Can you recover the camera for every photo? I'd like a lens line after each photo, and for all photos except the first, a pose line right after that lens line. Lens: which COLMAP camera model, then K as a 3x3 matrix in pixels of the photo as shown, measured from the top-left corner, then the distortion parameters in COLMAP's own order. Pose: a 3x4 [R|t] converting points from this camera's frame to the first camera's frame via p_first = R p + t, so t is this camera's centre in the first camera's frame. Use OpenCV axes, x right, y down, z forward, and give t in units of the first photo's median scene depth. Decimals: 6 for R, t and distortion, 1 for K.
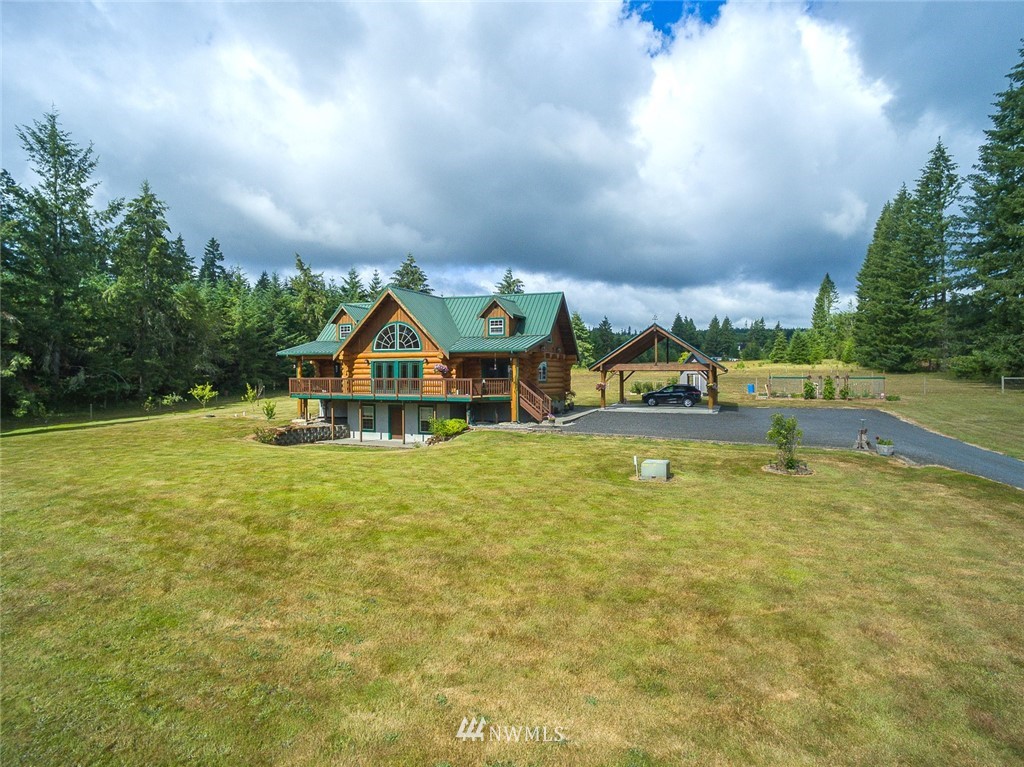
lens RADIAL K [[595.7, 0, 512.5], [0, 595.7, 356.2], [0, 0, 1]] dist [-0.001217, -0.000320]
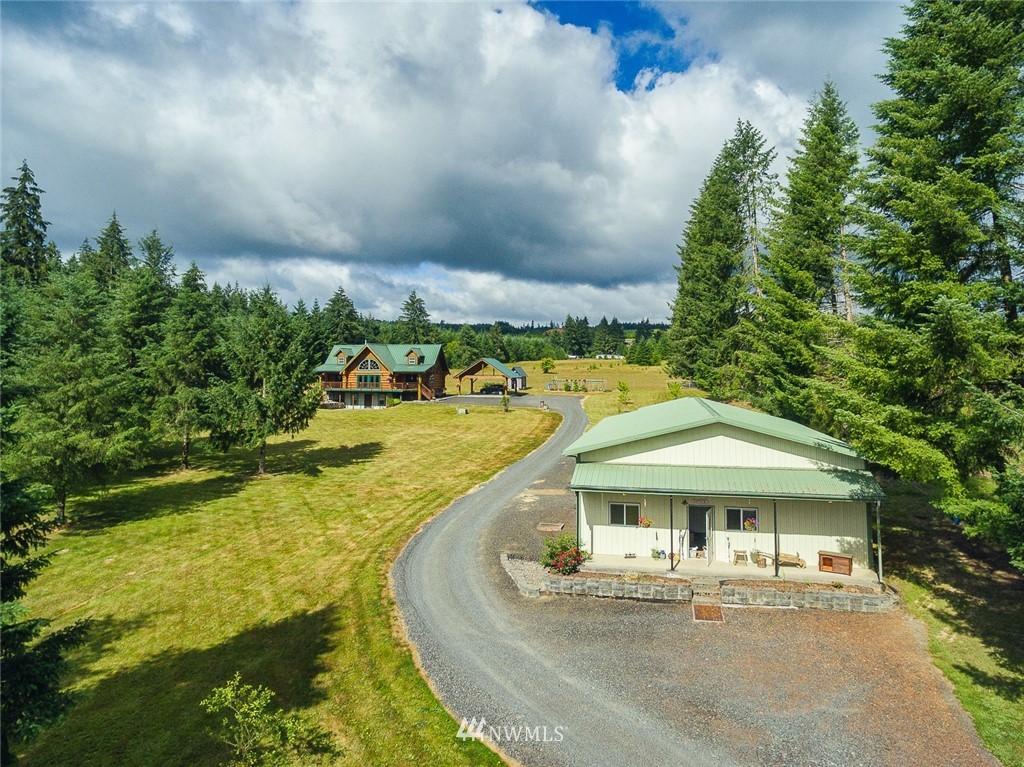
lens RADIAL K [[595.7, 0, 512.5], [0, 595.7, 356.2], [0, 0, 1]] dist [-0.001217, -0.000320]
pose [[0.986232, 0.009944, 0.165071, -0.024046], [-0.011423, 0.999903, 0.008013, -0.090330], [-0.164975, -0.009788, 0.986249, -1.397927]]
